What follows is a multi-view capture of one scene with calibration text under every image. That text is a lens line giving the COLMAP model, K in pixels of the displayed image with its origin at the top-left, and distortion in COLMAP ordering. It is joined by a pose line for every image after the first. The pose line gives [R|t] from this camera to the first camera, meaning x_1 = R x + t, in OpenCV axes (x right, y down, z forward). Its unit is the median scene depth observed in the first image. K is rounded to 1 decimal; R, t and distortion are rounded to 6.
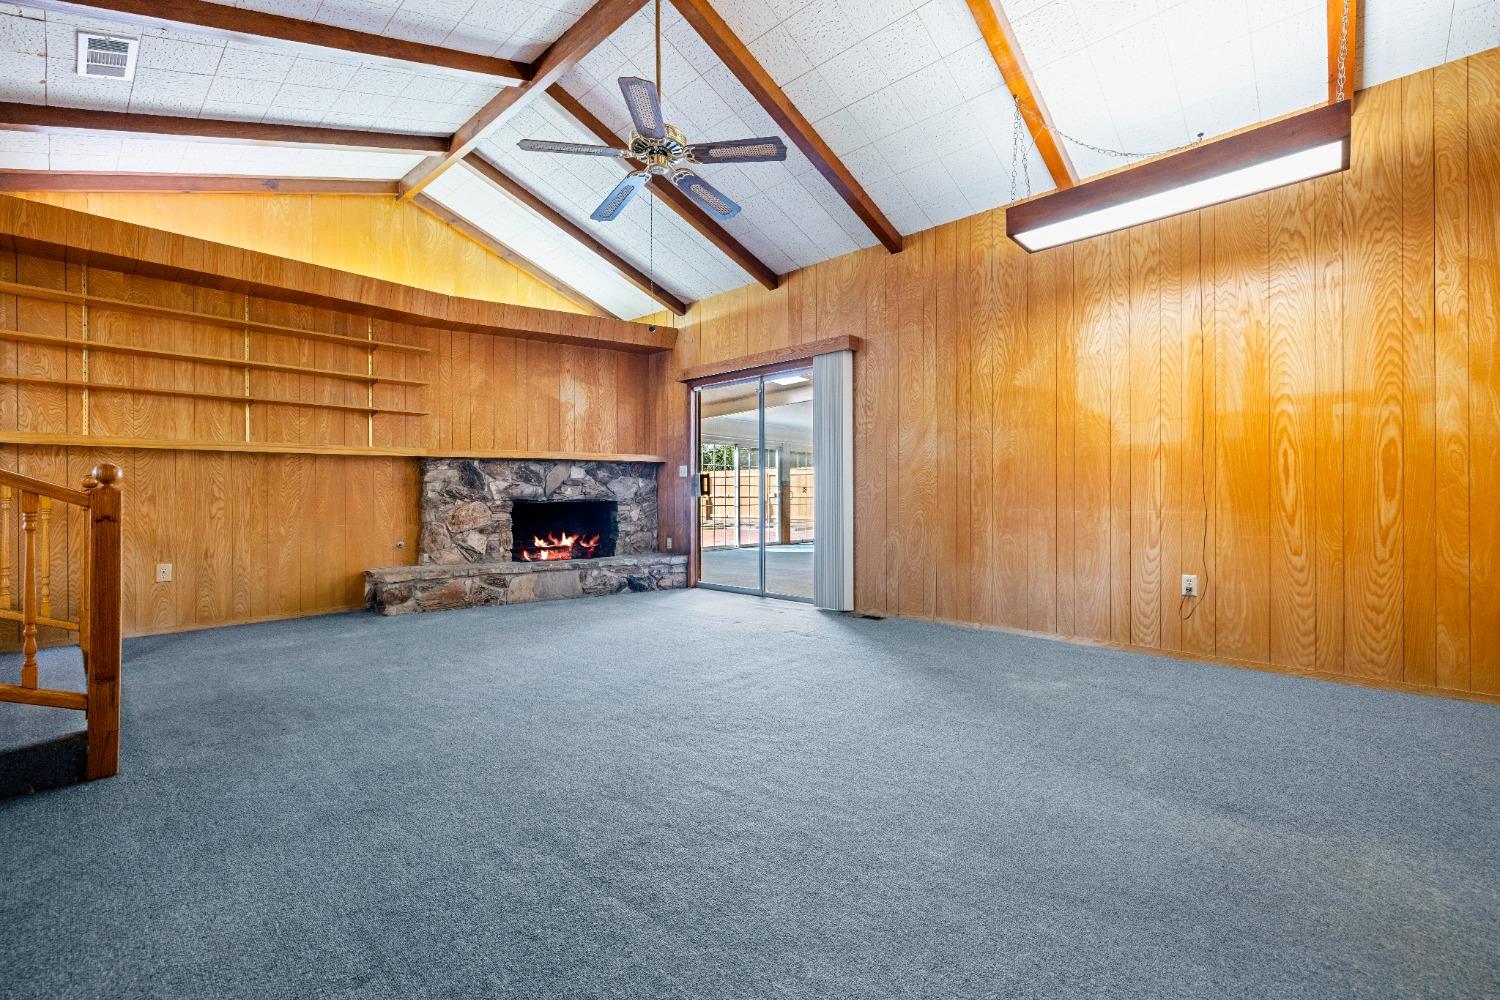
lens RADIAL K [[633.6, 0, 752.9], [0, 633.6, 492.2], [0, 0, 1]] dist [0.001578, 0.000158]
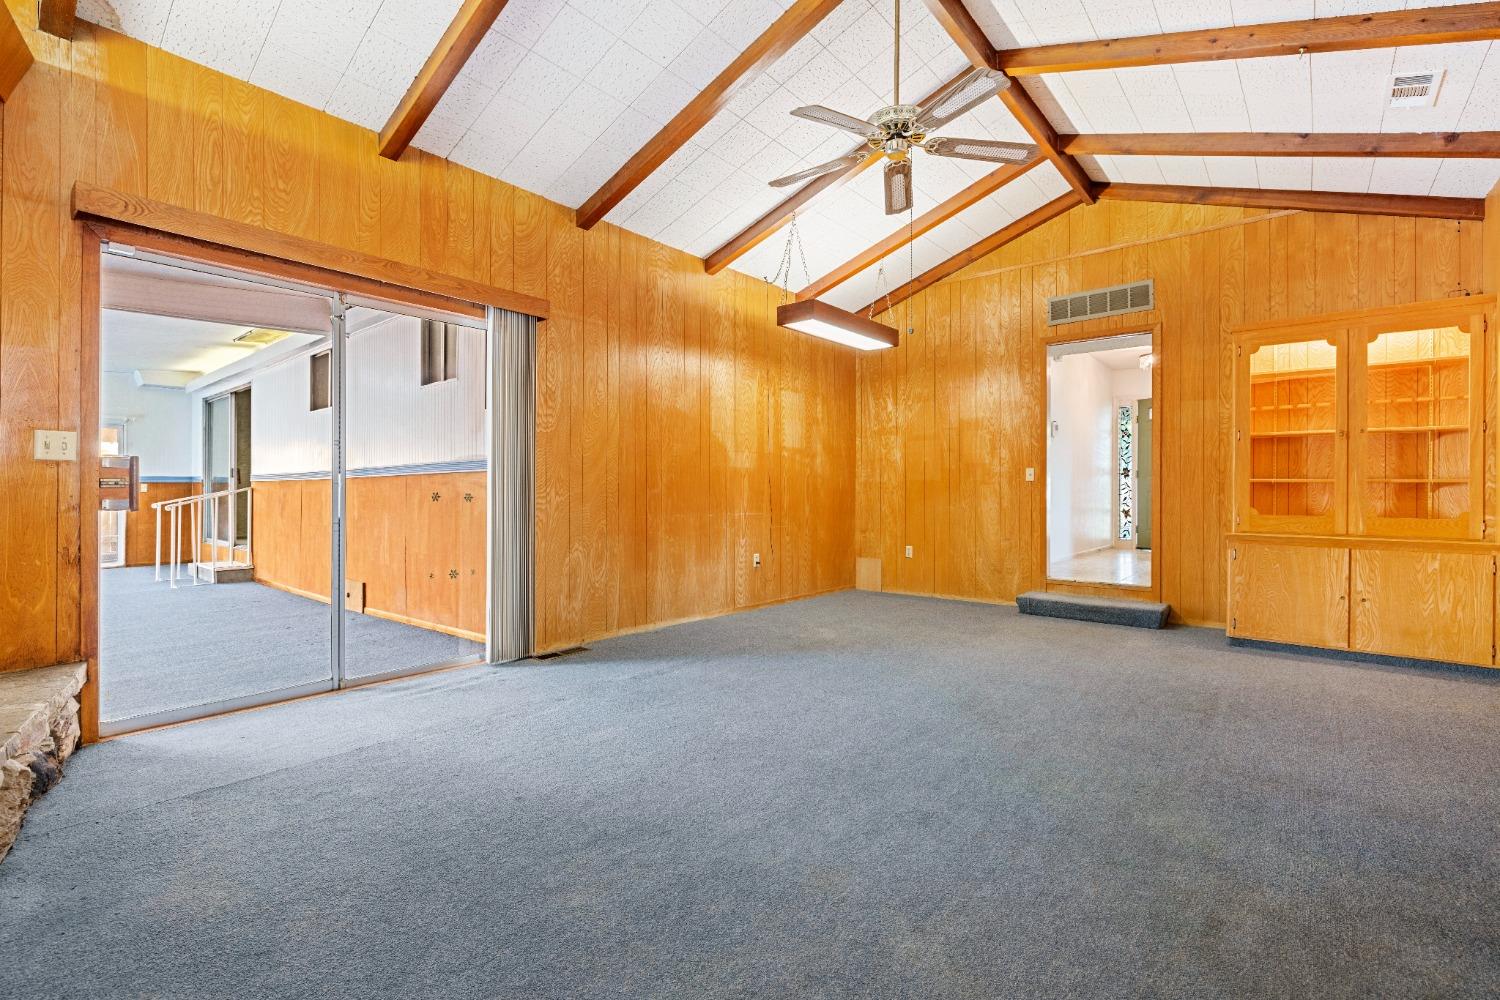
lens RADIAL K [[675.0, 0, 750.7], [0, 675.0, 489.6], [0, 0, 1]] dist [-0.001748, -0.000058]
pose [[-0.047936, 0.012069, 0.998777, -0.842996], [-0.003942, 0.999917, -0.012272, -0.006041], [-0.998843, -0.004525, -0.047885, 0.953370]]
